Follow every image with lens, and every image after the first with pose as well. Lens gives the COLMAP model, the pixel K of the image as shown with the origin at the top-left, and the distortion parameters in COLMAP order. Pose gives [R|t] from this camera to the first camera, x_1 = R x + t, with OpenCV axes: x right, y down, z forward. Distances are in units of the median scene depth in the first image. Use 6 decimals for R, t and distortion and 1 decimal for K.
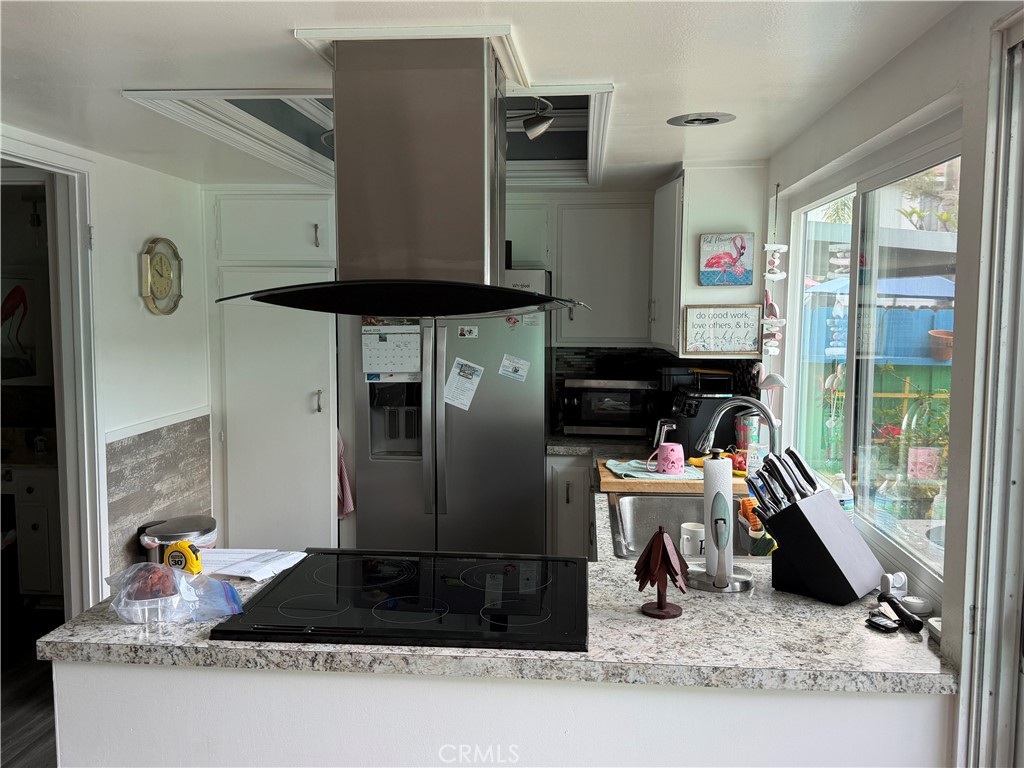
lens RADIAL K [[892.5, 0, 512.1], [0, 892.5, 382.6], [0, 0, 1]] dist [0.004170, 0.002354]
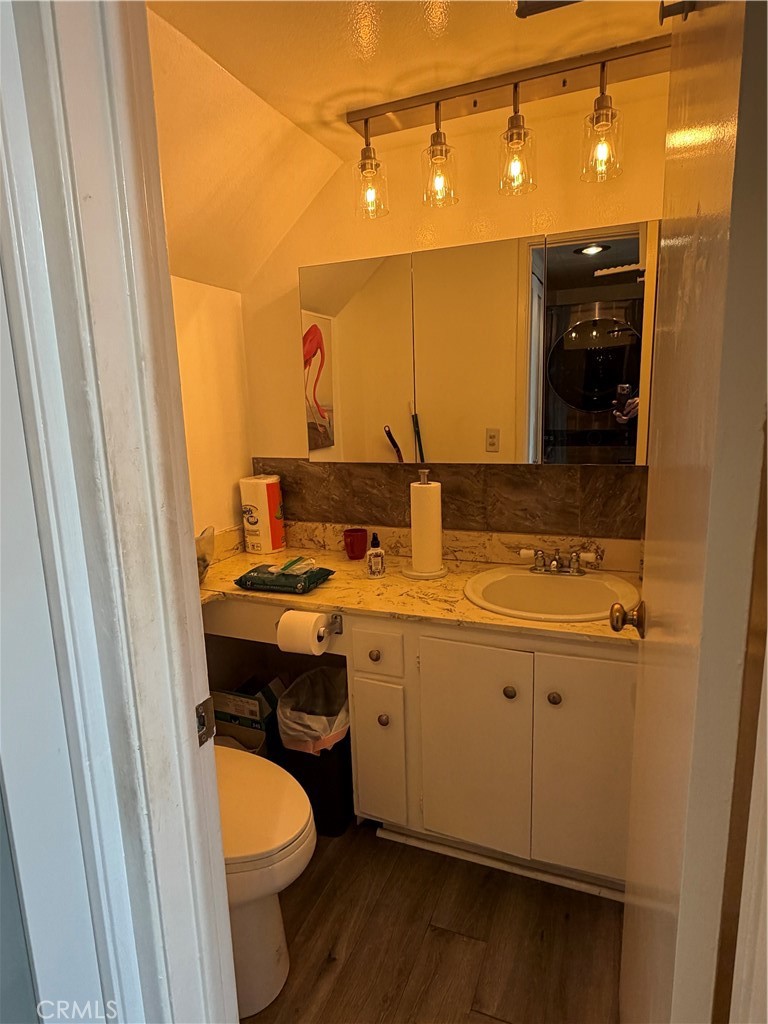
lens RADIAL K [[584.0, 0, 384.1], [0, 584.0, 511.5], [0, 0, 1]] dist [-0.008911, 0.001173]
pose [[0.952049, 0.025991, -0.304841, -0.343755], [0.006157, 0.994556, 0.104026, -0.004302], [0.305885, -0.100914, 0.946705, 0.540341]]
